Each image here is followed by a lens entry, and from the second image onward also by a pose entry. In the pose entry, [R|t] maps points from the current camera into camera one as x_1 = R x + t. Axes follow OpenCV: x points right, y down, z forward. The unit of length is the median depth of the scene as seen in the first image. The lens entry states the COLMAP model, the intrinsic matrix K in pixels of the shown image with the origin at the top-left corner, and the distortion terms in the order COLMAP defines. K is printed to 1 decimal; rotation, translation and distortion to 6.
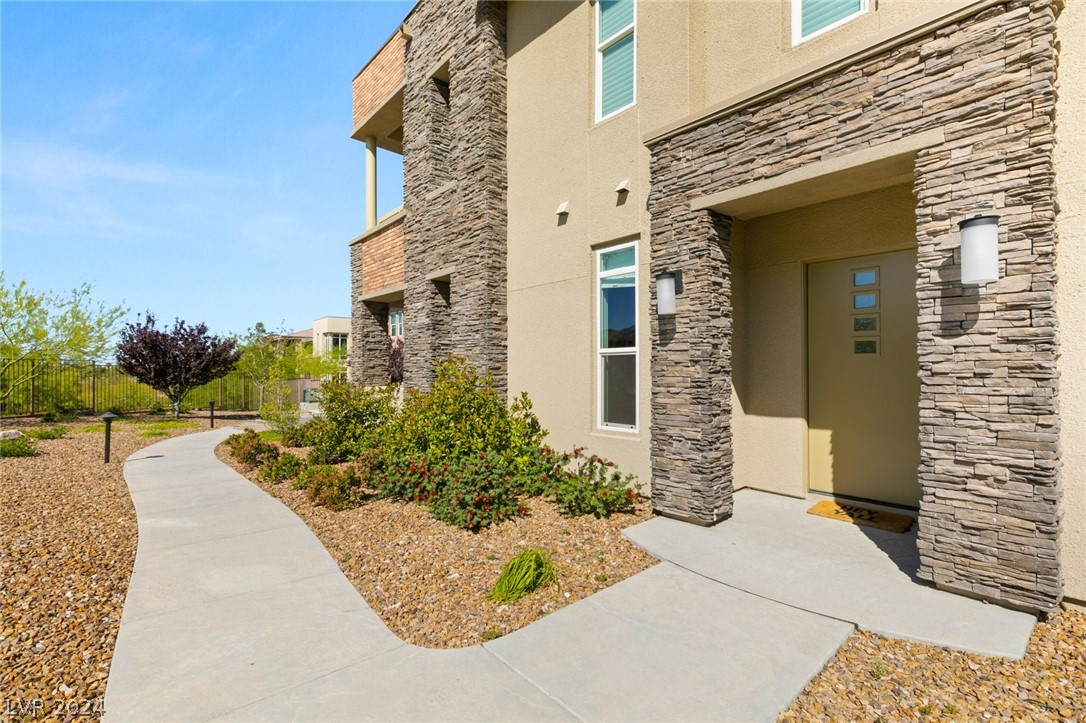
lens RADIAL K [[496.8, 0, 542.1], [0, 496.8, 363.5], [0, 0, 1]] dist [0.000278, 0.002624]
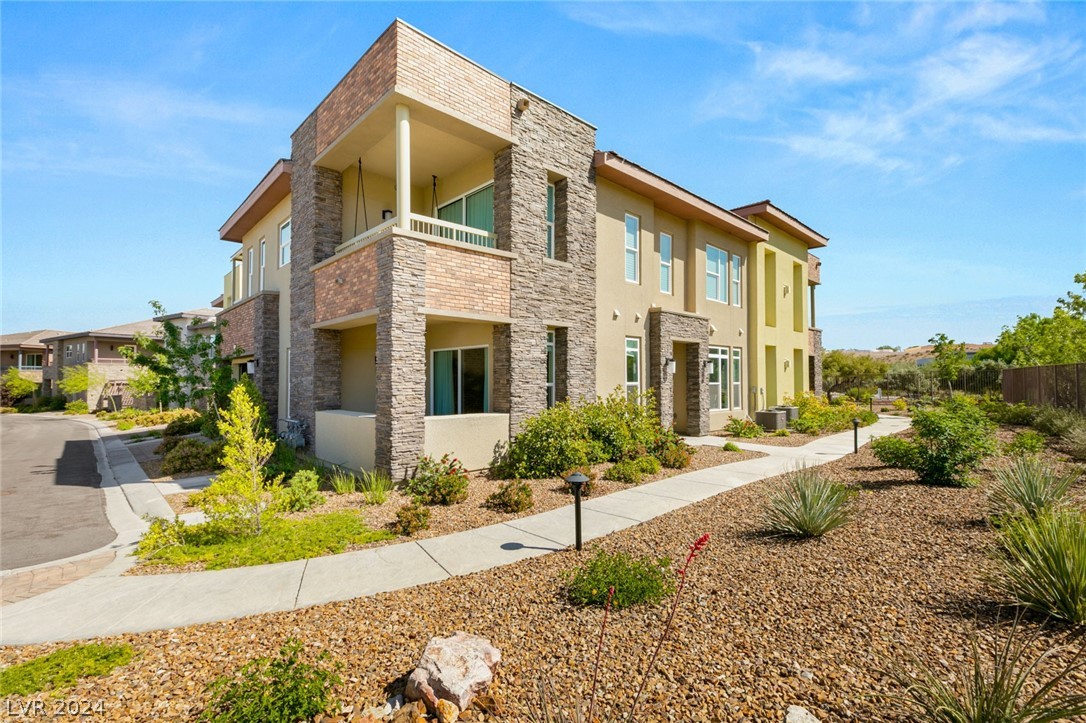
lens RADIAL K [[496.8, 0, 543.3], [0, 496.8, 367.6], [0, 0, 1]] dist [0.000278, 0.002624]
pose [[-0.047341, 0.025870, 0.998544, -1.700362], [-0.011051, 0.999590, -0.026421, -0.025594], [-0.998818, -0.012286, -0.047035, 1.198072]]
